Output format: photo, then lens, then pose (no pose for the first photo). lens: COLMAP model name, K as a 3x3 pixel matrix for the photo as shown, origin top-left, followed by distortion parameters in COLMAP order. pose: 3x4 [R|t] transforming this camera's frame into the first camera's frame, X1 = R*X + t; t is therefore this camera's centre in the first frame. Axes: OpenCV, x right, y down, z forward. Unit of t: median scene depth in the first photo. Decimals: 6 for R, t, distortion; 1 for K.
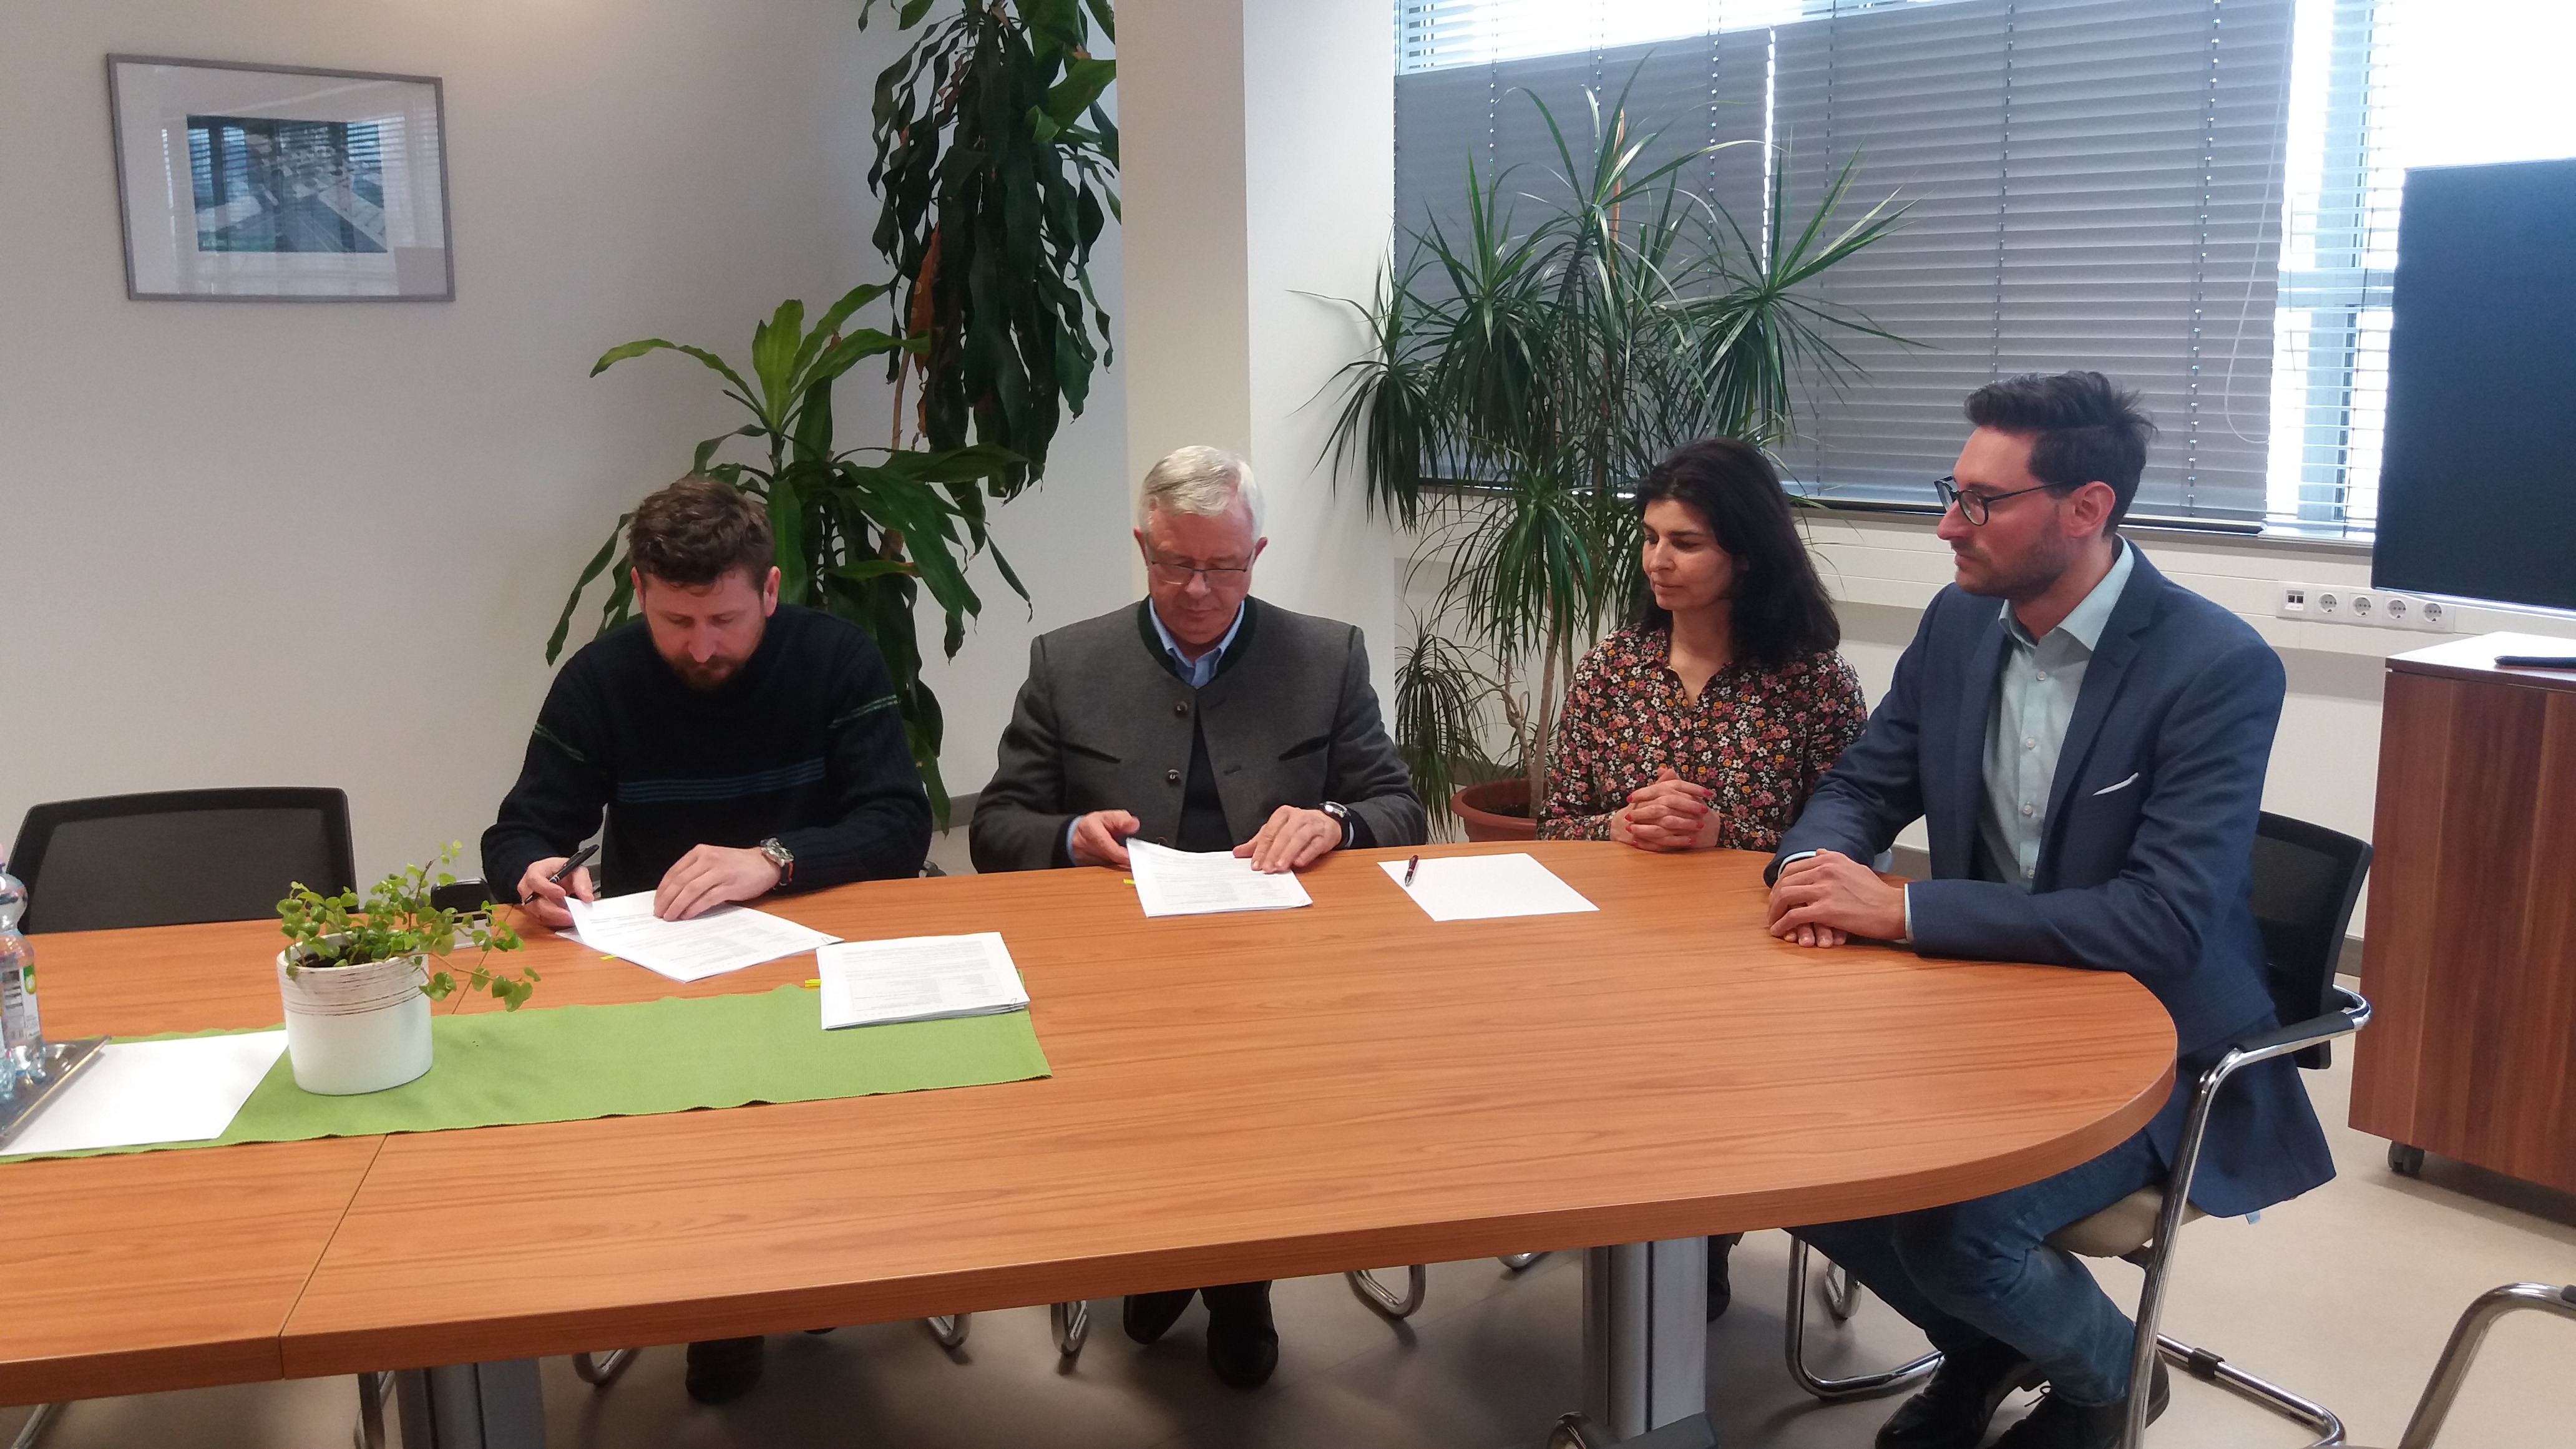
lens RADIAL K [[2193.6, 0, 1288.0], [0, 2193.6, 724.5], [0, 0, 1]] dist [0.021218, -0.022142]
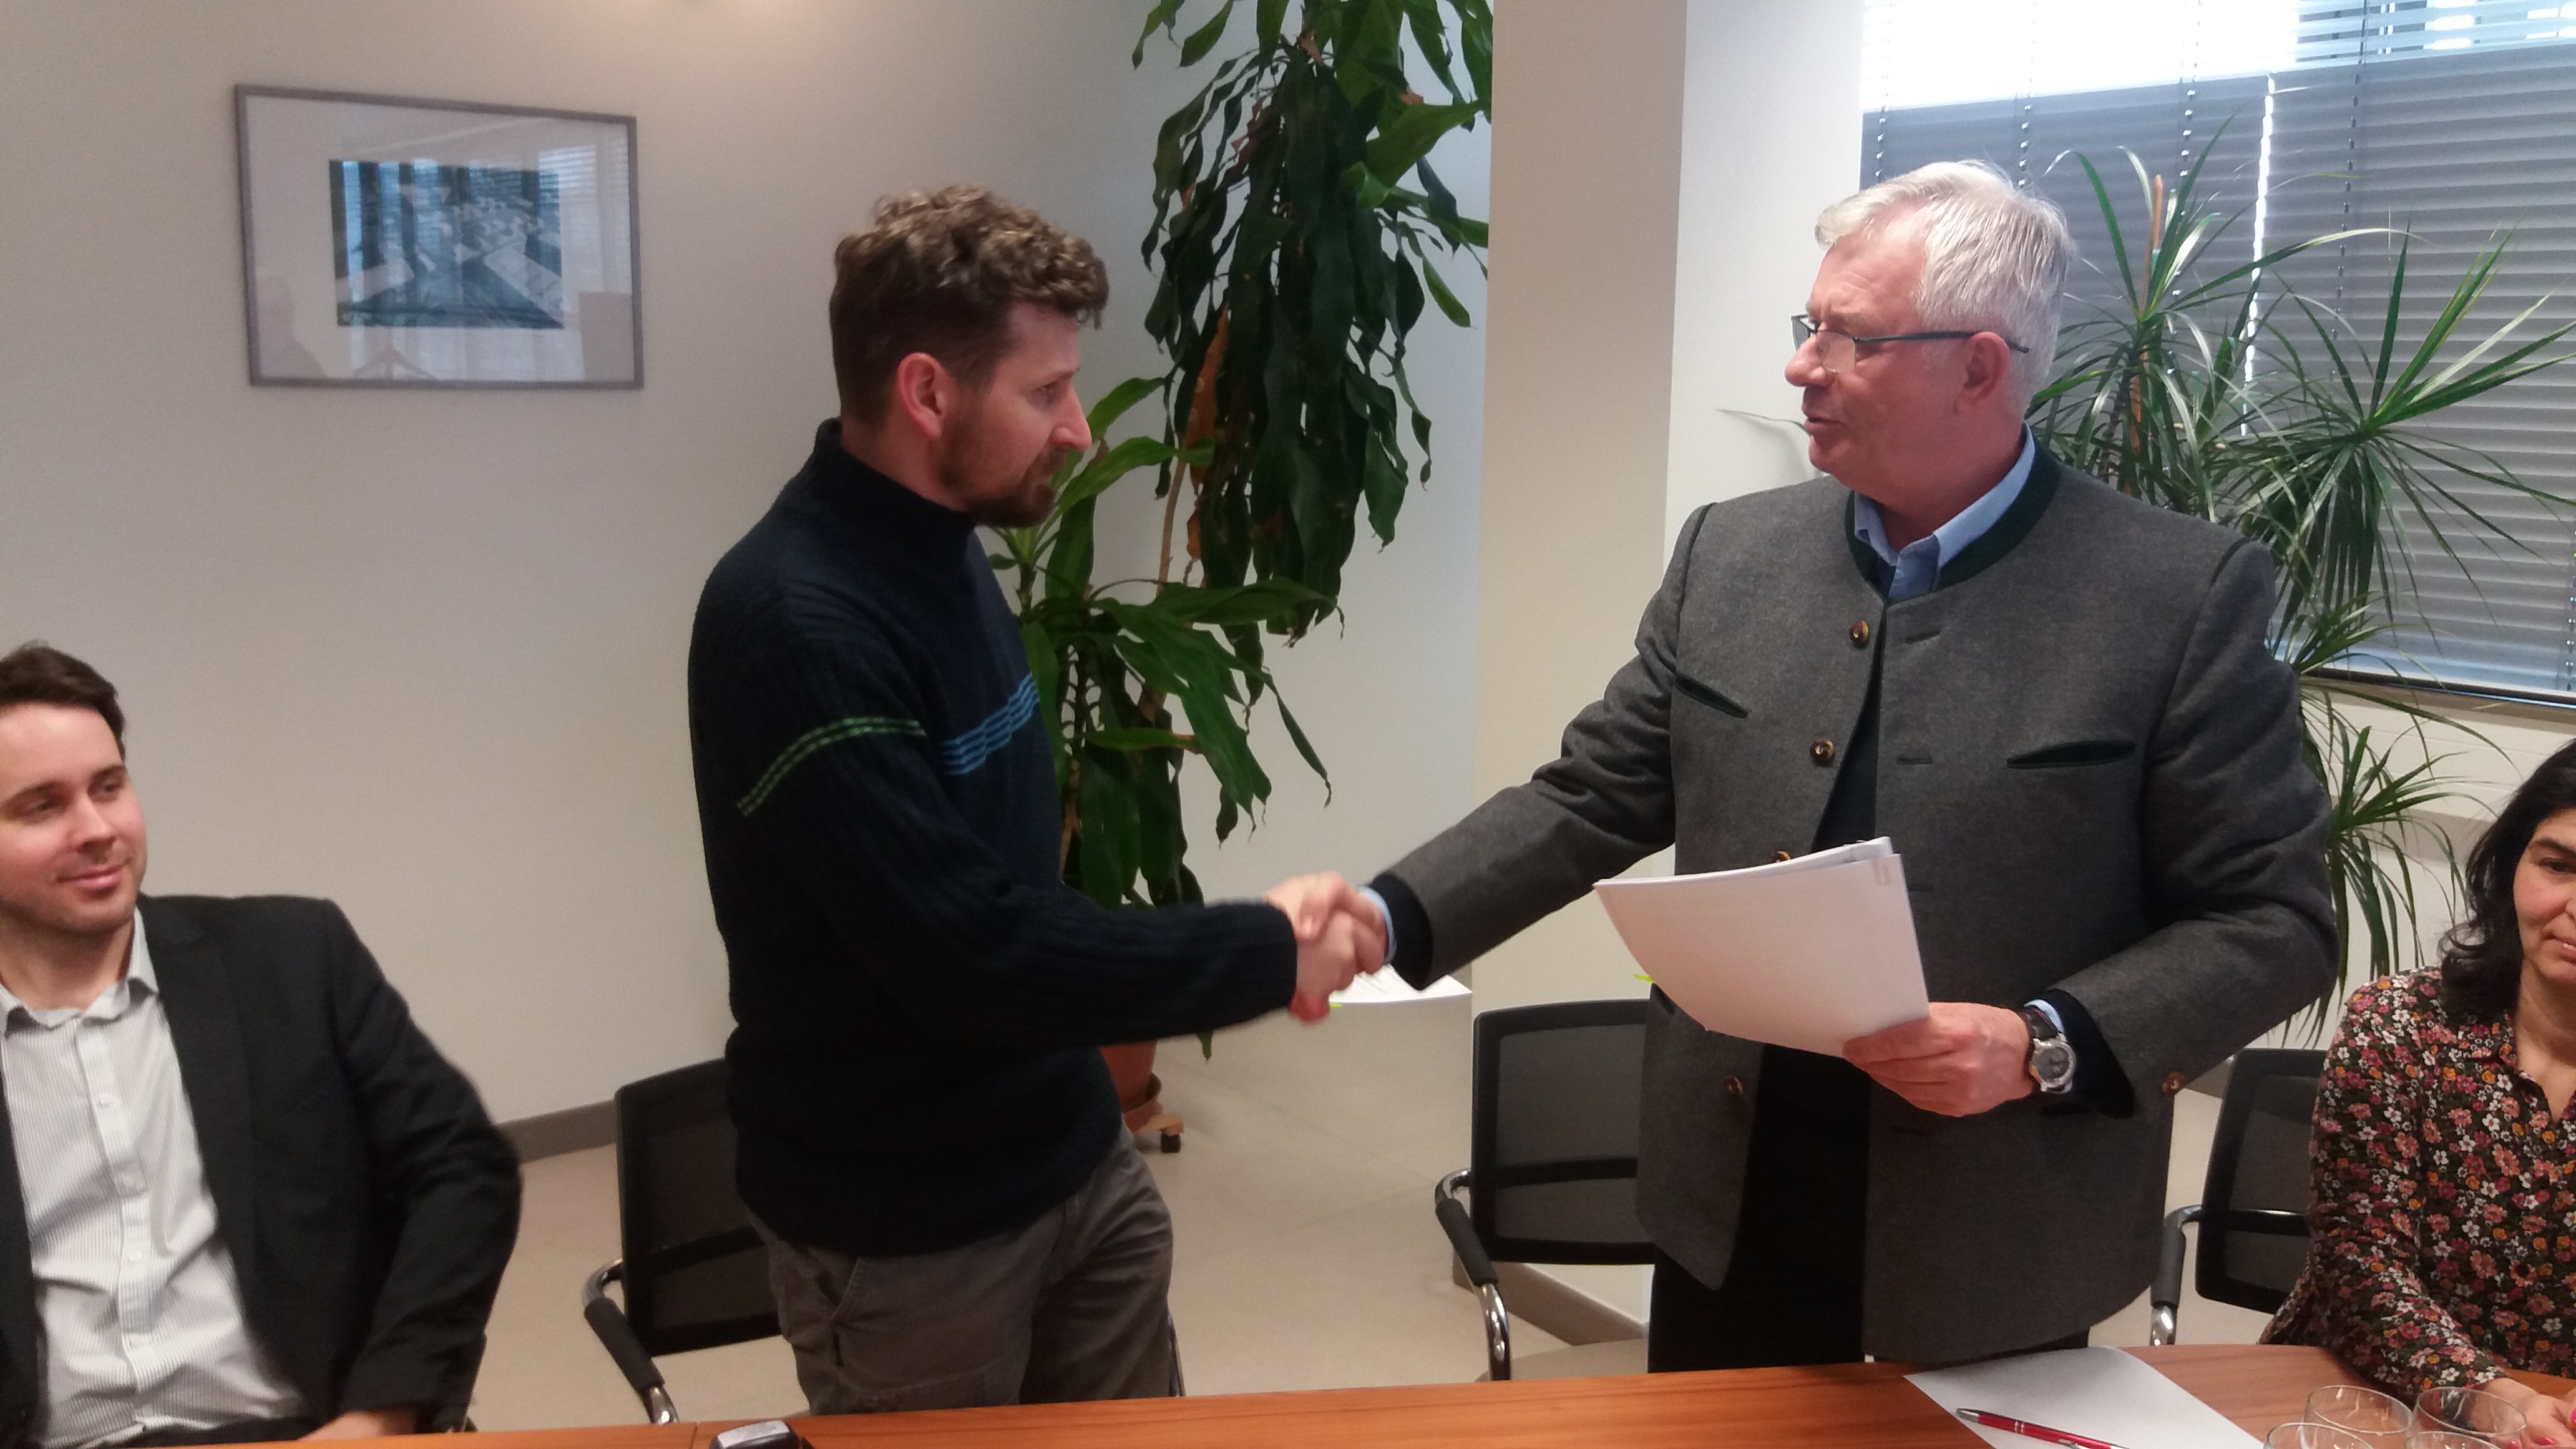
lens RADIAL K [[2193.6, 0, 1288.0], [0, 2193.6, 724.5], [0, 0, 1]] dist [0.021218, -0.022142]
pose [[0.997211, 0.030608, -0.068072, -0.075971], [-0.032019, 0.999293, -0.019725, -0.057457], [0.067420, 0.021849, 0.997485, 0.195290]]
